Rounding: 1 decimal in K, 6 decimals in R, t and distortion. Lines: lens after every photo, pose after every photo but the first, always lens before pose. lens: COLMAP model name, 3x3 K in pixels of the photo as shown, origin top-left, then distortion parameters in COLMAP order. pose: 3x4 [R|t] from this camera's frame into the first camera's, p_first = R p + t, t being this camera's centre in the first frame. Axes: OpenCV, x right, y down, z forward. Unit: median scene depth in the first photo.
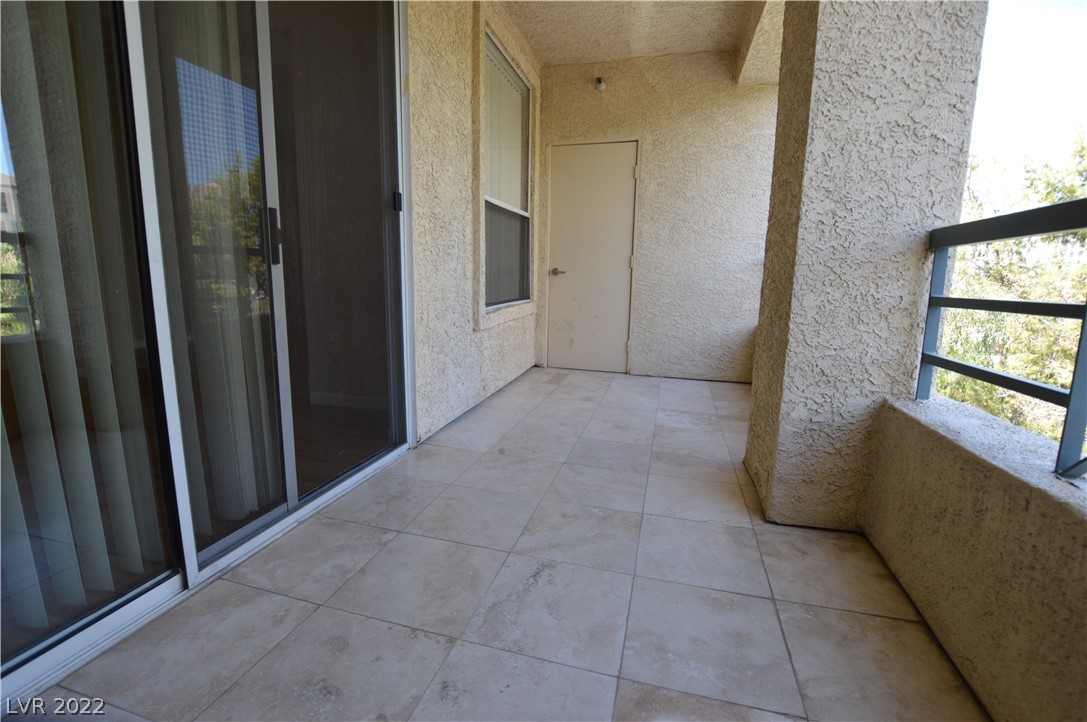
lens RADIAL K [[486.2, 0, 545.9], [0, 486.2, 359.2], [0, 0, 1]] dist [-0.033094, 0.004340]
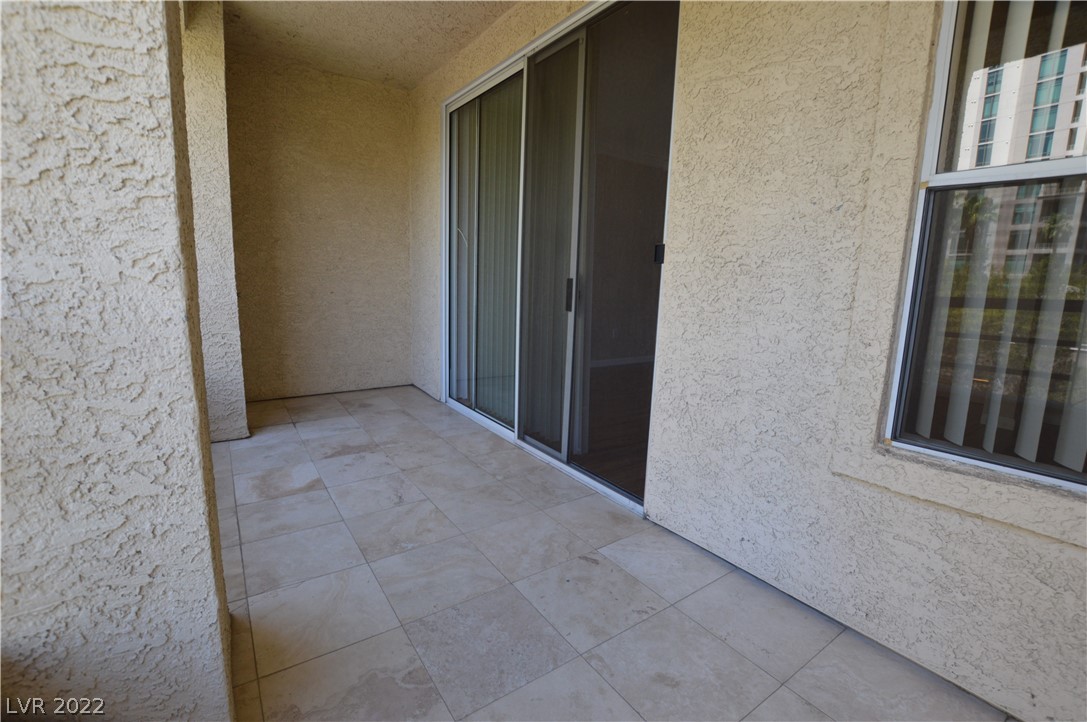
lens RADIAL K [[486.2, 0, 545.9], [0, 486.2, 359.2], [0, 0, 1]] dist [-0.033094, 0.004340]
pose [[-0.650096, 0.081378, -0.755482, 0.699856], [-0.175886, 0.951130, 0.253803, -0.408930], [0.739216, 0.297875, -0.604012, 1.807461]]
